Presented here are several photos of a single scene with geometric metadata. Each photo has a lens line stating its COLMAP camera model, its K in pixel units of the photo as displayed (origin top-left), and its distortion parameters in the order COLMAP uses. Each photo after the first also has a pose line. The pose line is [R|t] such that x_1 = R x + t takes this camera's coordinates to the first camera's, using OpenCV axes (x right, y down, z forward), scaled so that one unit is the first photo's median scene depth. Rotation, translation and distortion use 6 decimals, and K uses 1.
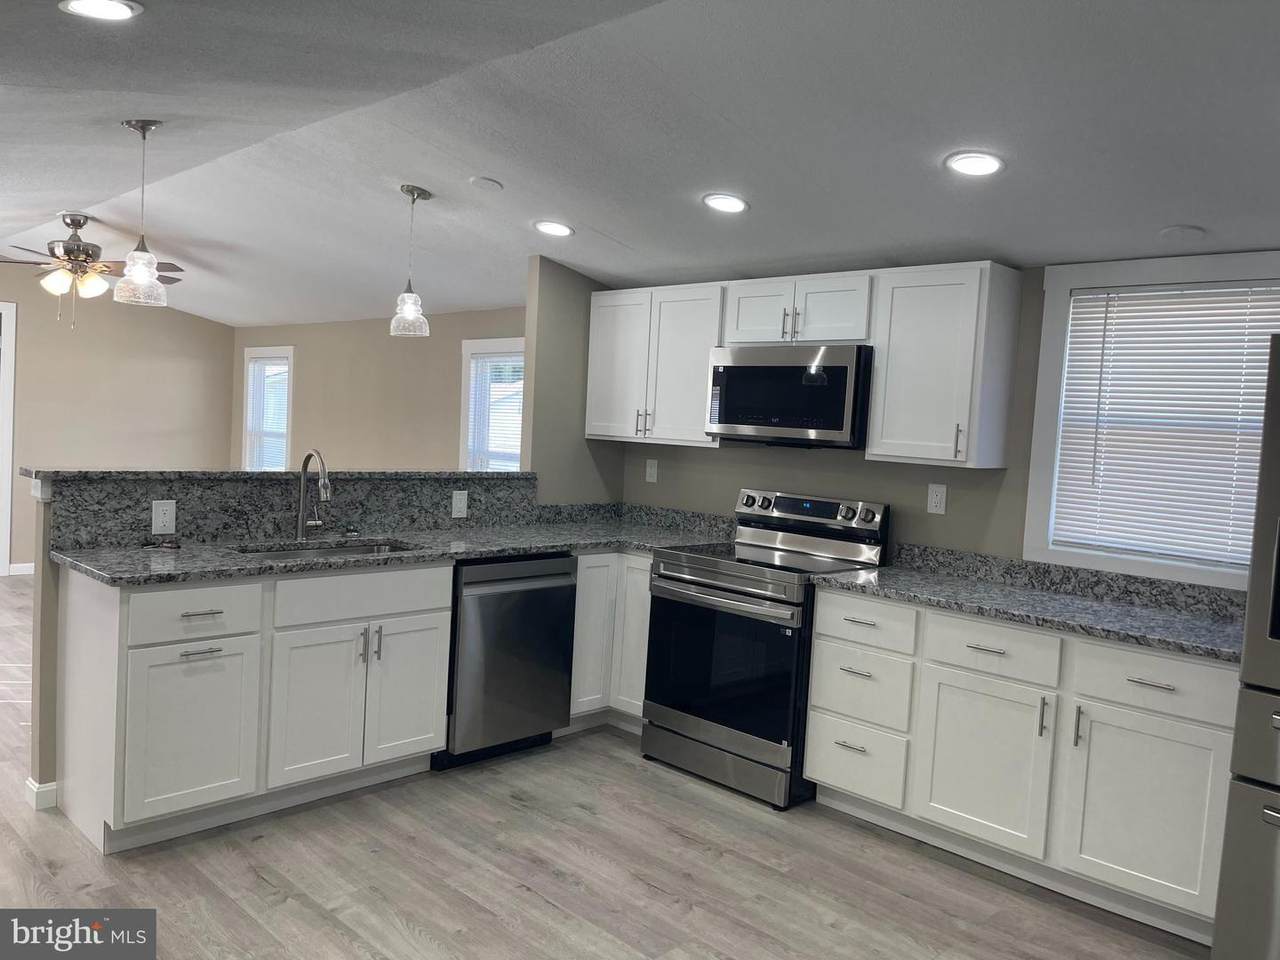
lens RADIAL K [[965.7, 0, 640.0], [0, 965.7, 480.0], [0, 0, 1]] dist [0.038802, -0.110290]
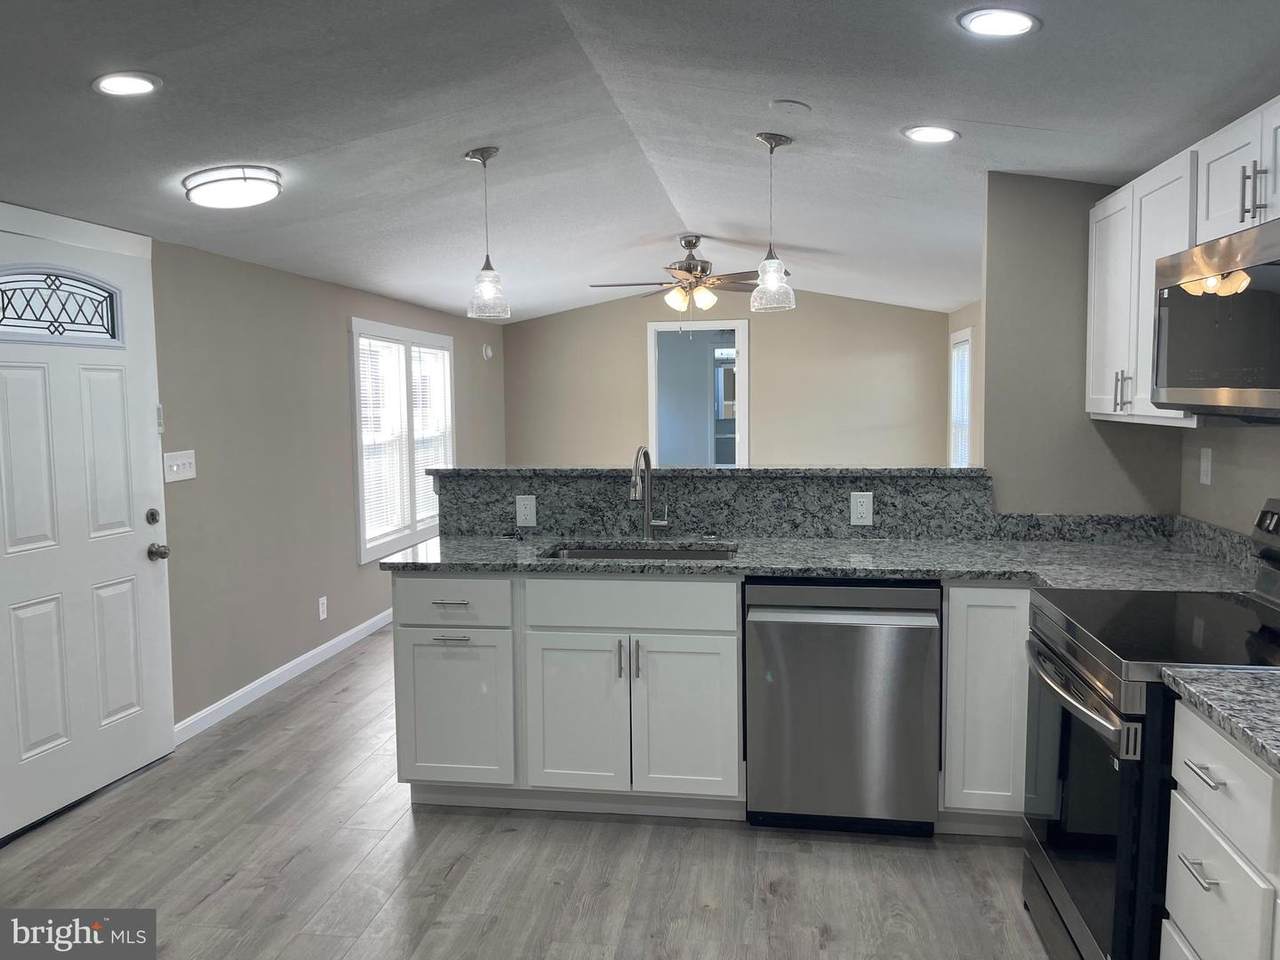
lens RADIAL K [[965.7, 0, 640.0], [0, 965.7, 480.0], [0, 0, 1]] dist [0.038802, -0.110290]
pose [[0.565458, 0.011167, -0.824701, 0.439791], [-0.004430, 0.999935, 0.010502, -0.007555], [0.824765, -0.002285, 0.565471, 0.459461]]
